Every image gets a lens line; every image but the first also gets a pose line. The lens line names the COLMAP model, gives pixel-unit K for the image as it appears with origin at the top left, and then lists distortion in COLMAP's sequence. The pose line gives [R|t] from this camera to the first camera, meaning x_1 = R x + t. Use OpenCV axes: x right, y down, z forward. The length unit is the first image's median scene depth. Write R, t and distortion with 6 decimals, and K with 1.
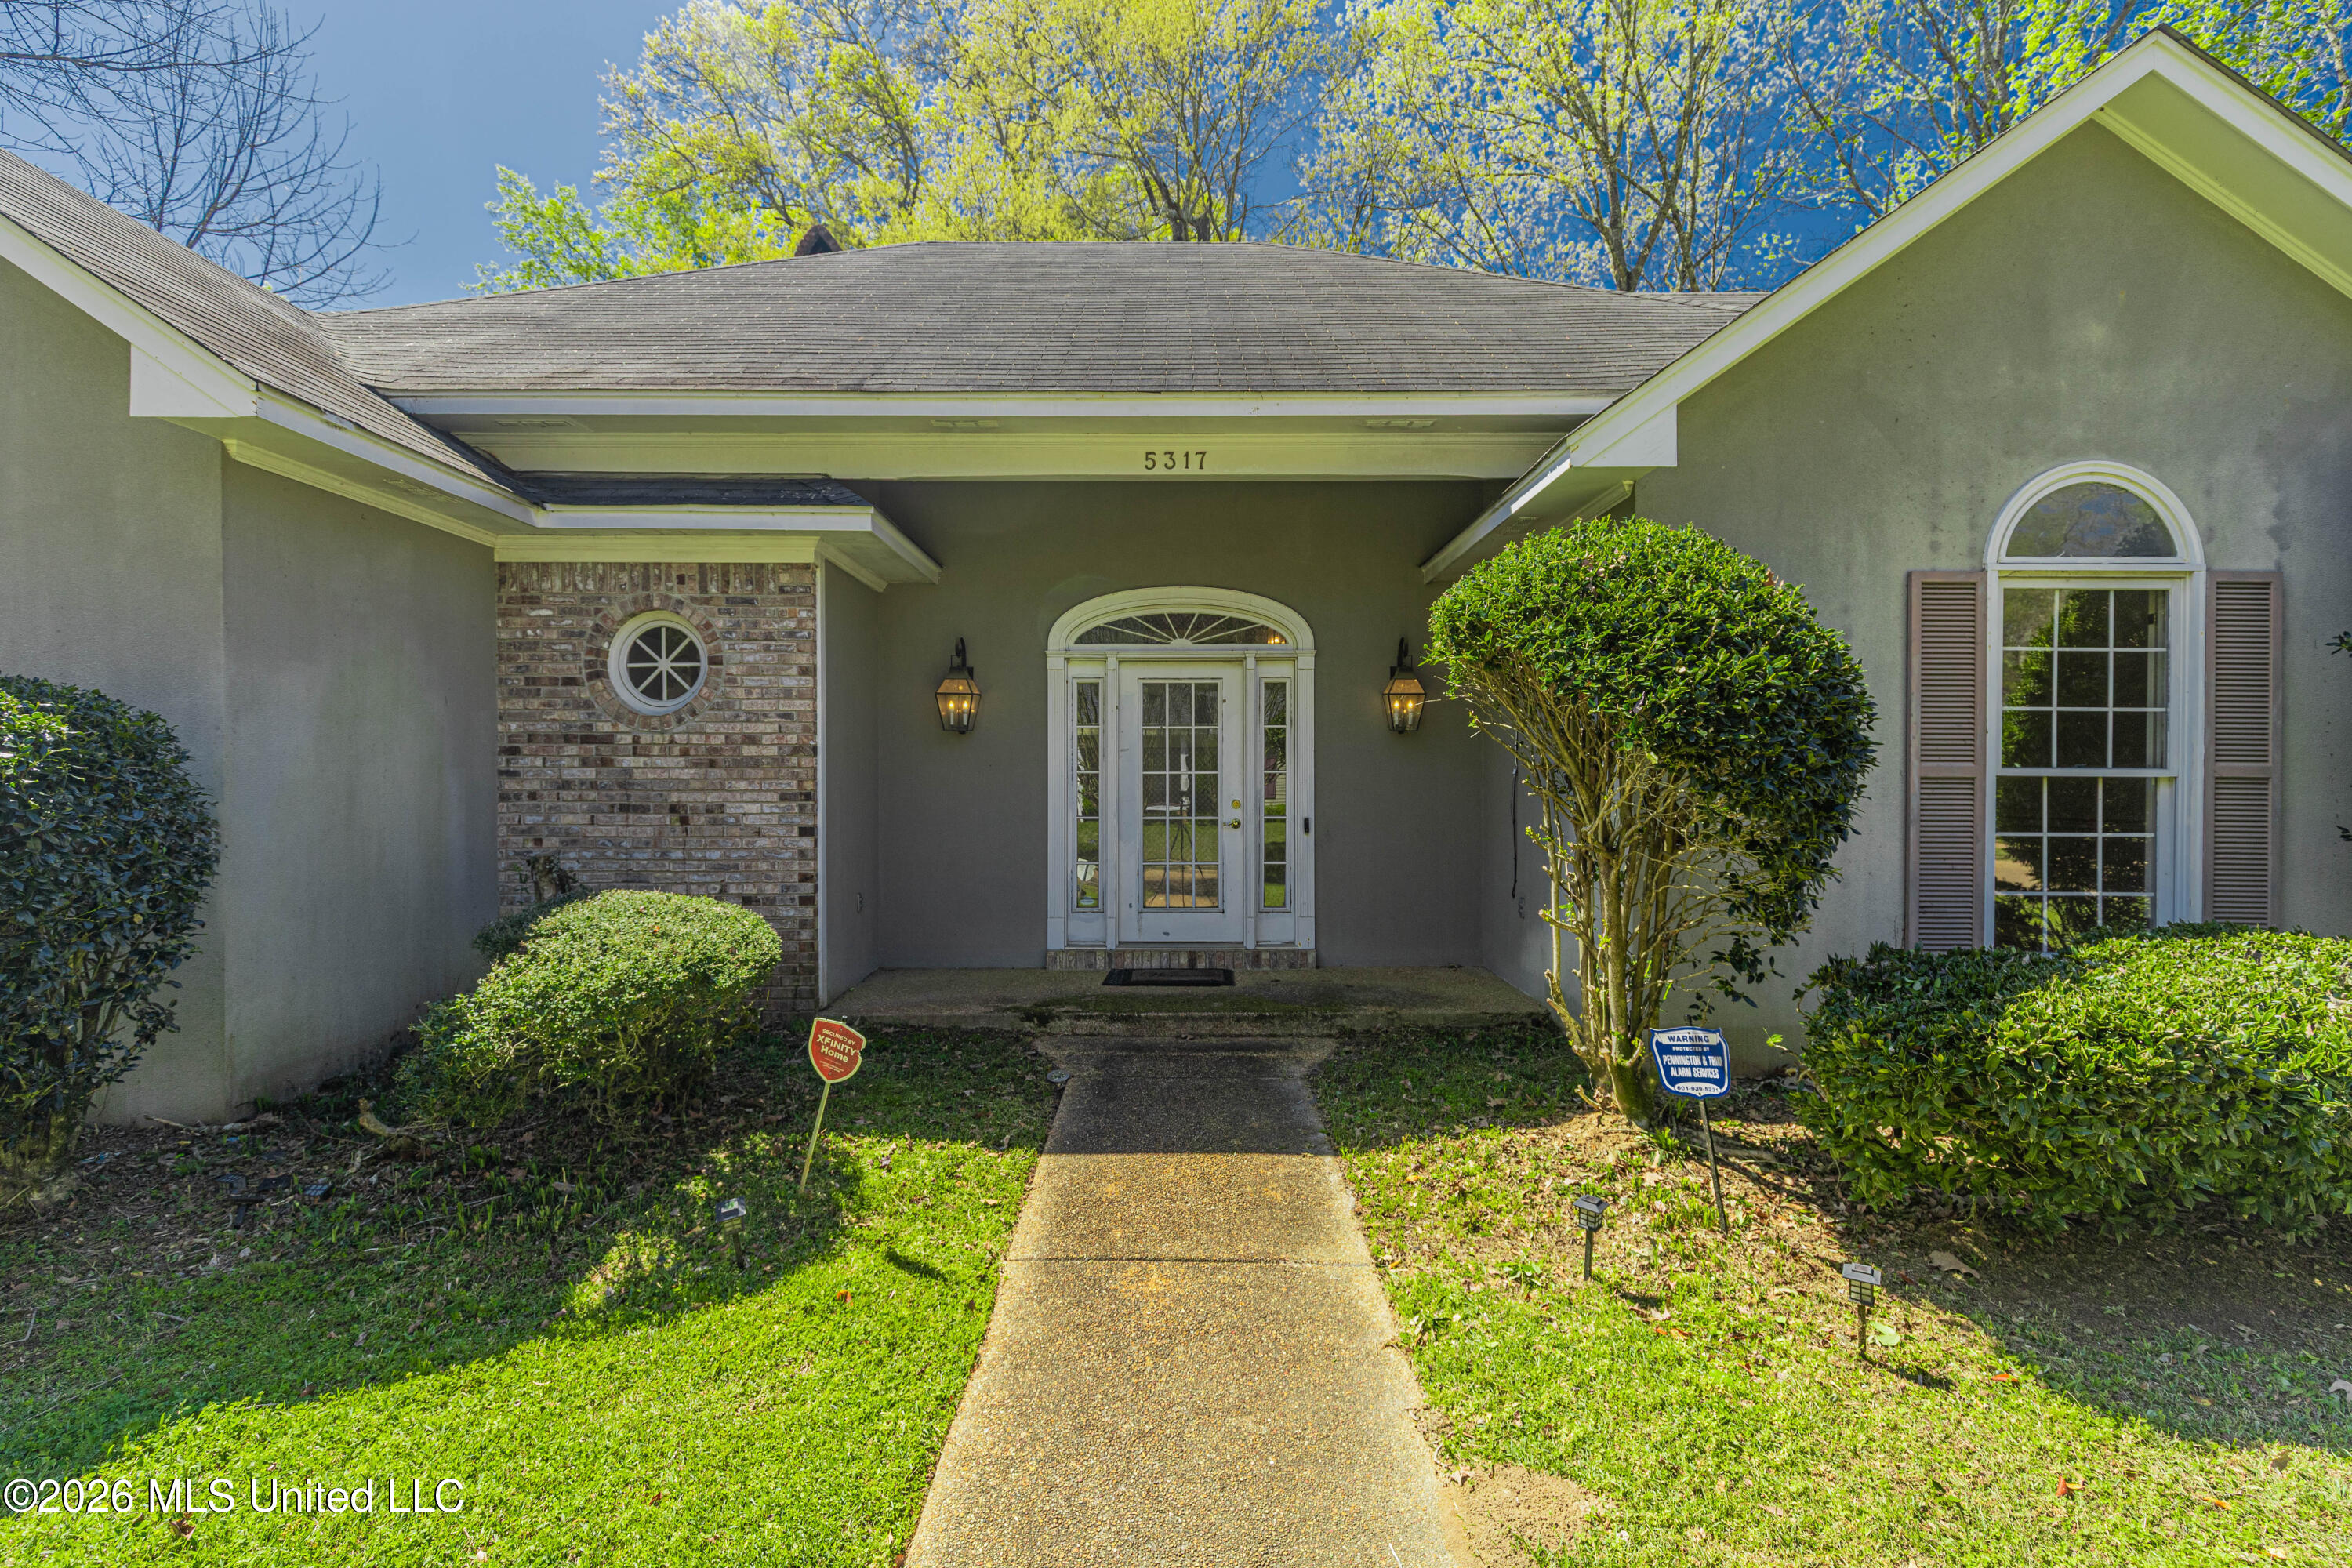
lens RADIAL K [[1155.9, 0, 1170.9], [0, 1155.9, 782.5], [0, 0, 1]] dist [0.010923, 0.000048]
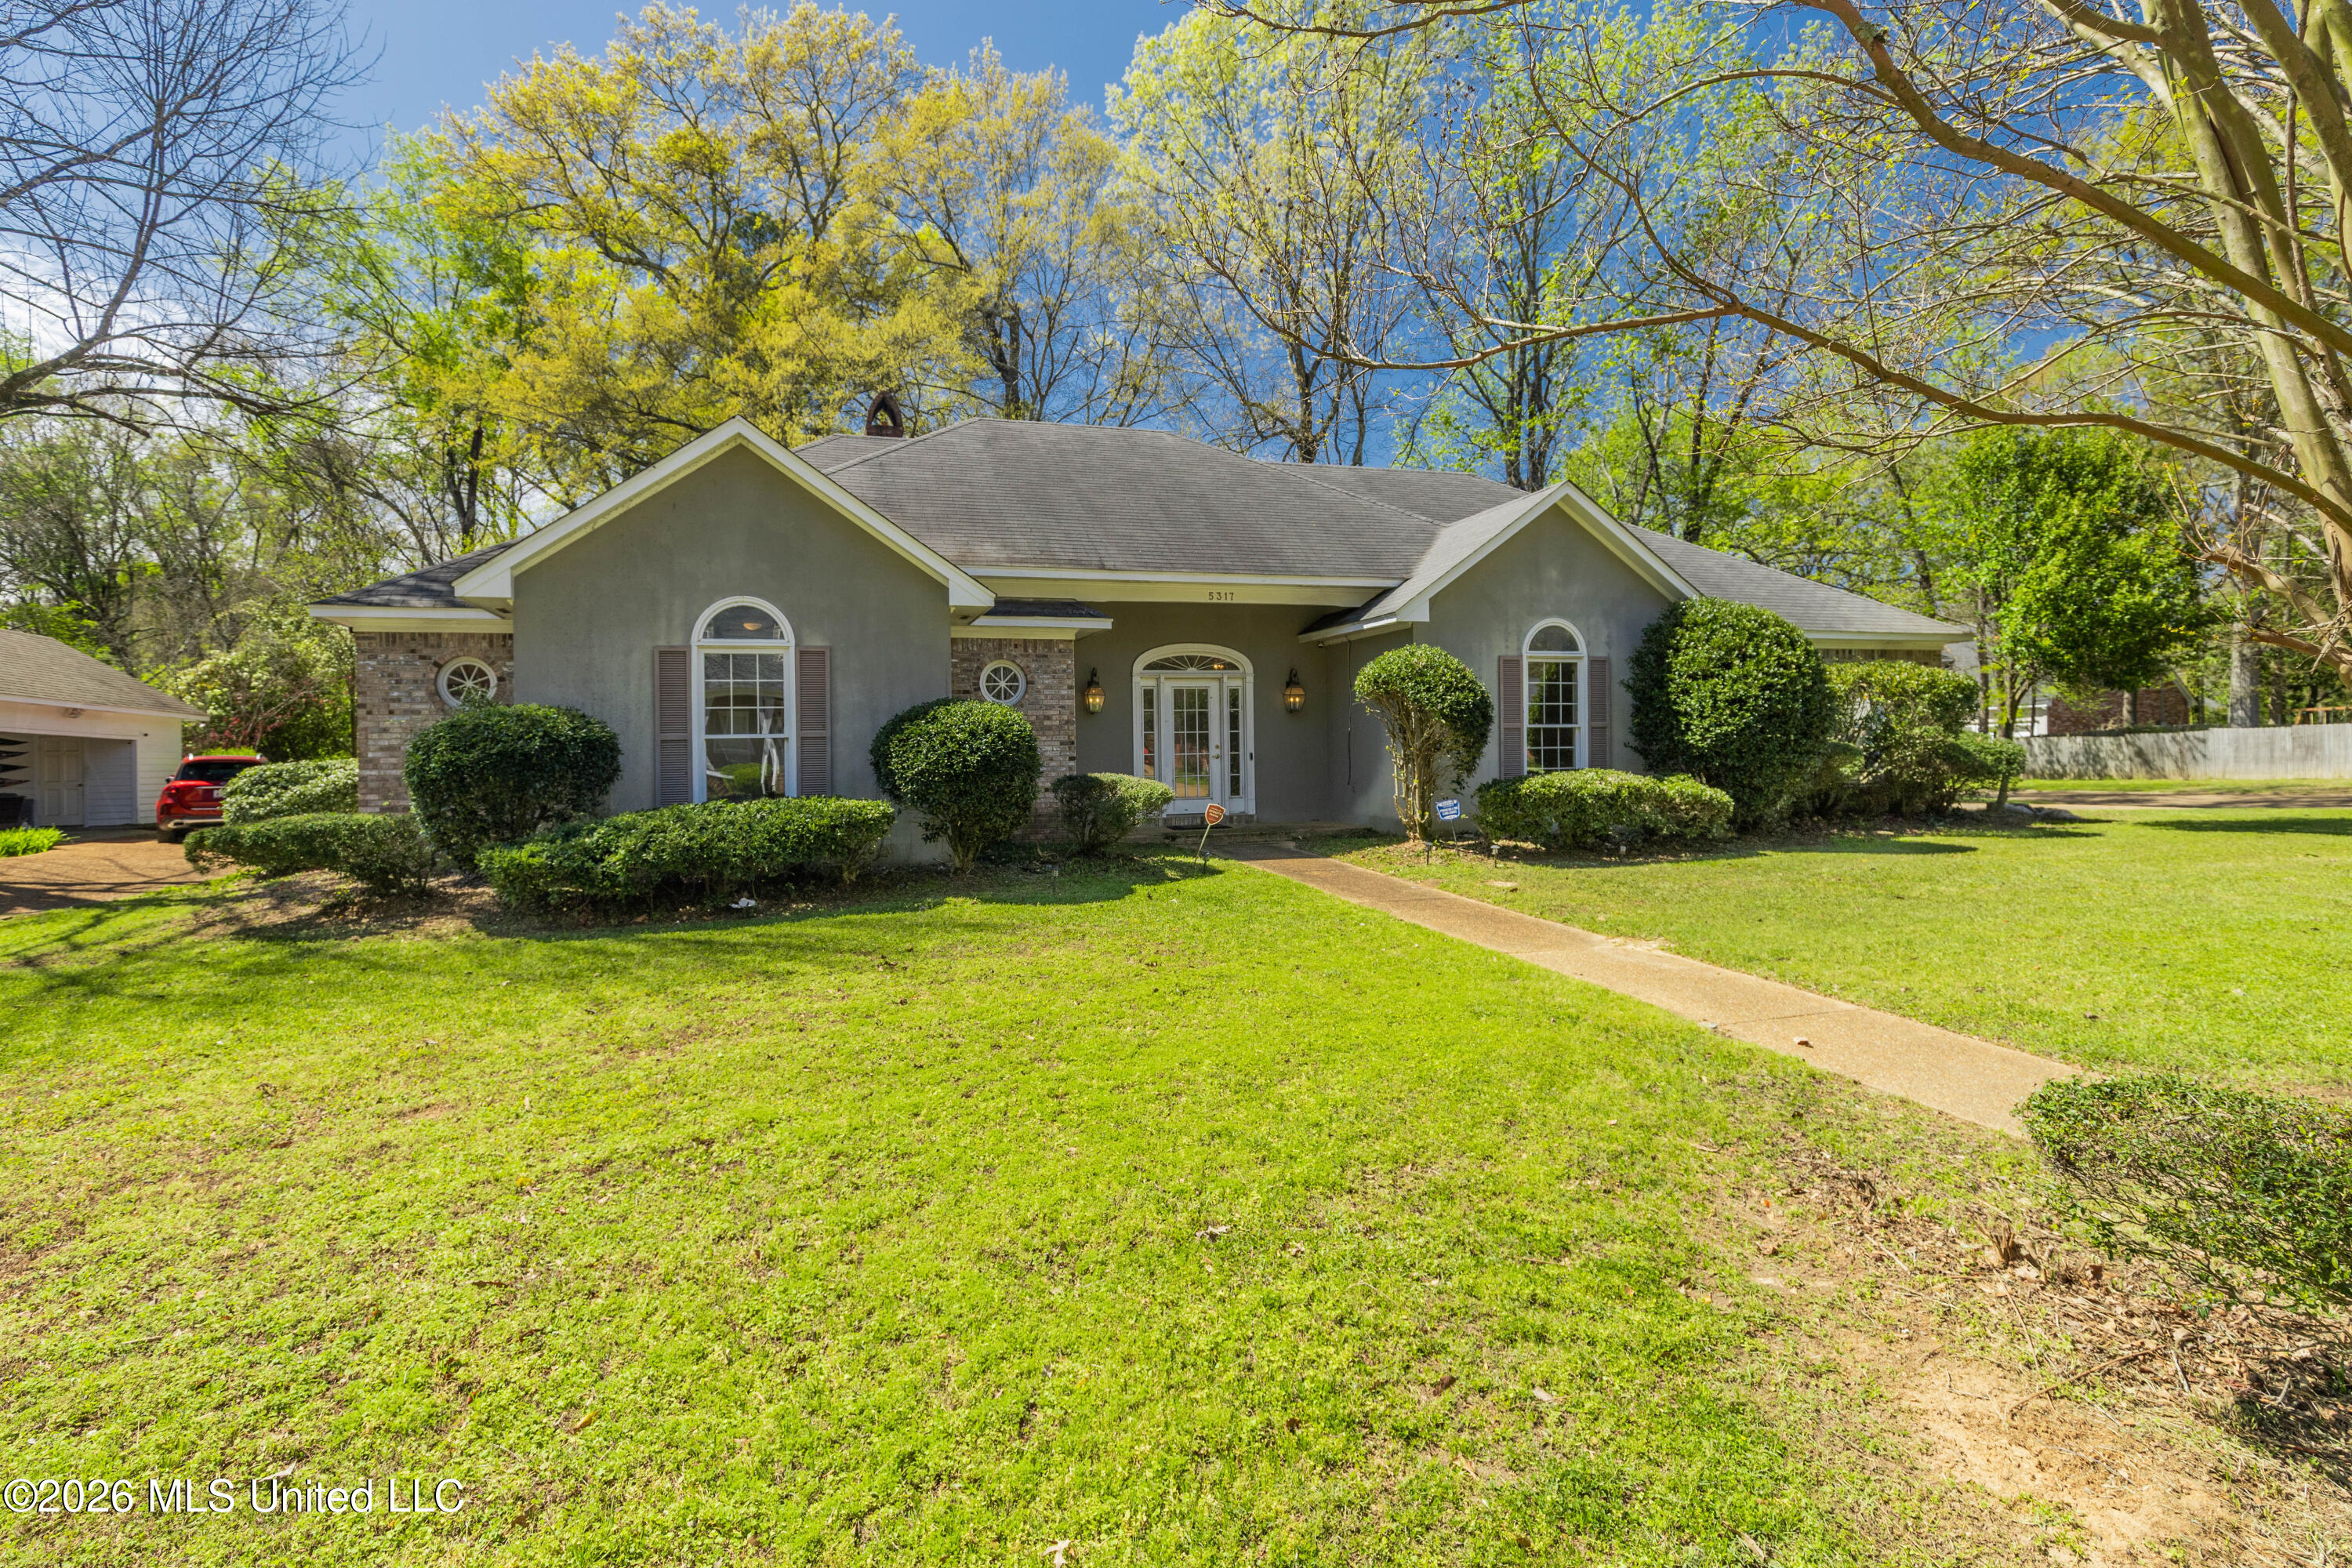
lens RADIAL K [[1090.2, 0, 1170.3], [0, 1090.2, 768.9], [0, 0, 1]] dist [0.012891, -0.002444]
pose [[0.959890, -0.019981, 0.279663, -0.720537], [0.016216, 0.999744, 0.015772, 0.031889], [-0.279907, -0.010604, 0.959969, -1.085771]]
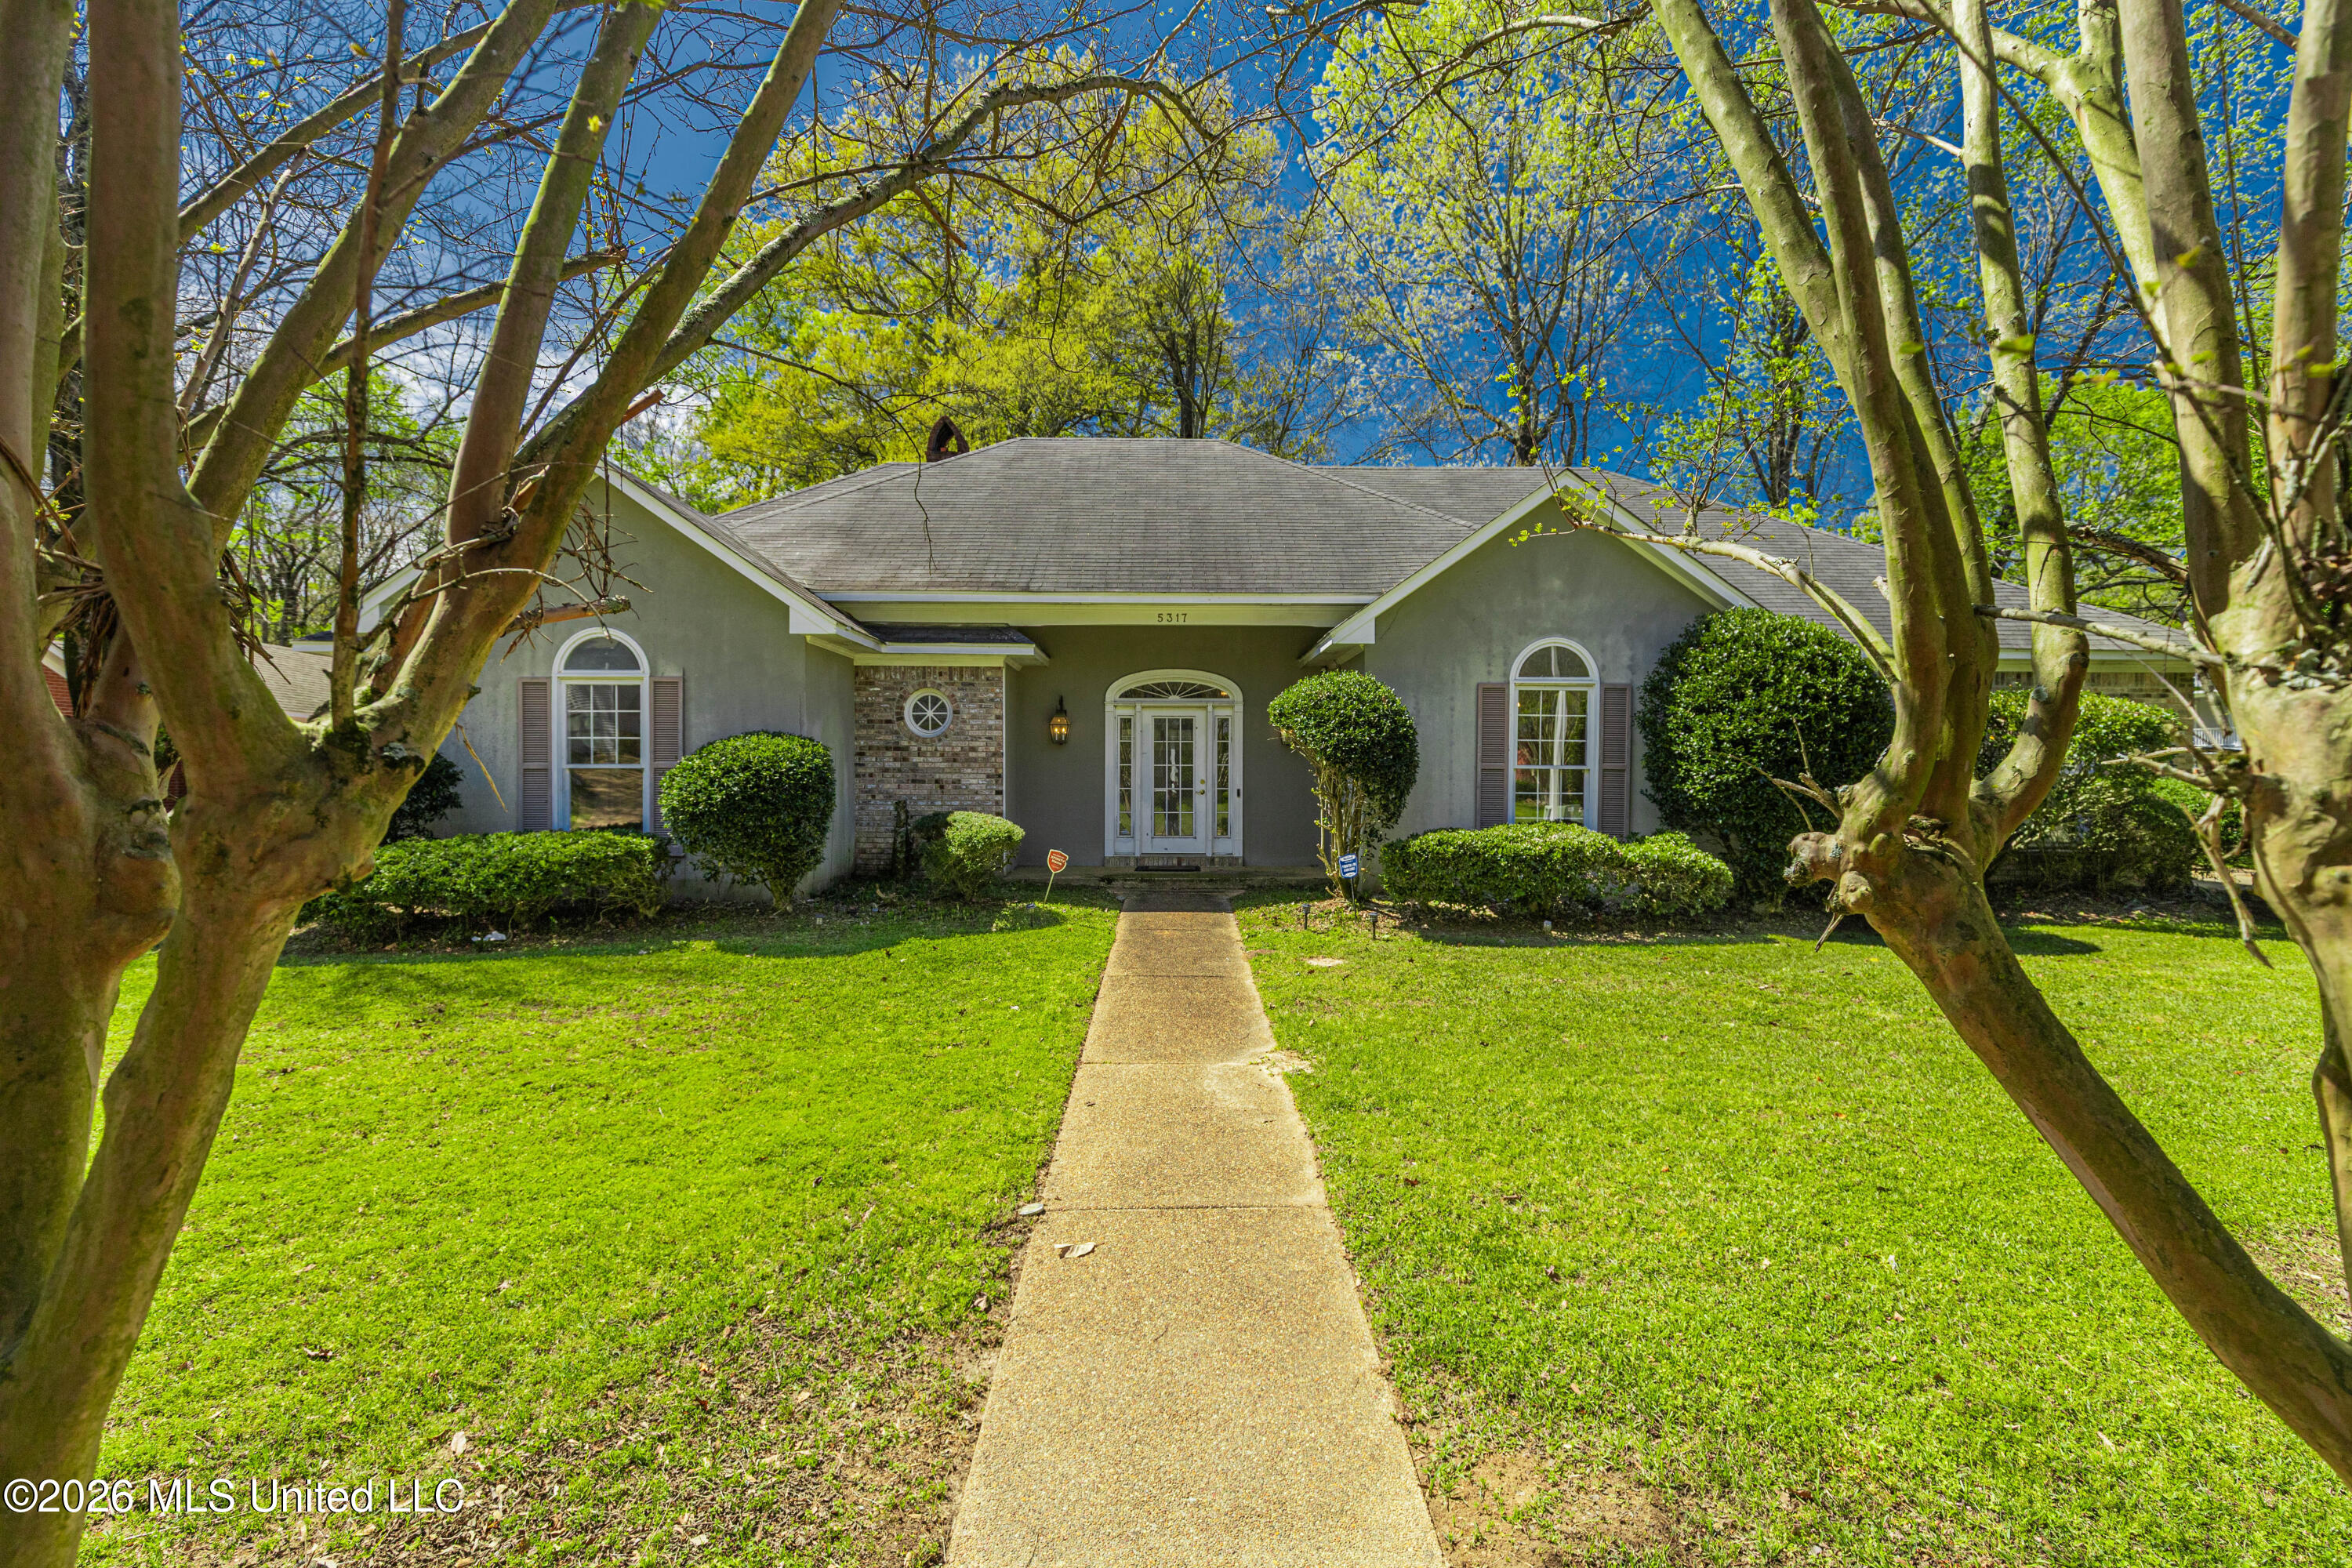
lens RADIAL K [[1090.2, 0, 1179.7], [0, 1090.2, 797.6], [0, 0, 1]] dist [0.012891, -0.002444]
pose [[0.999842, 0.003340, 0.017434, -0.016266], [-0.003751, 0.999715, 0.023589, 0.002964], [-0.017350, -0.023651, 0.999570, -1.010689]]
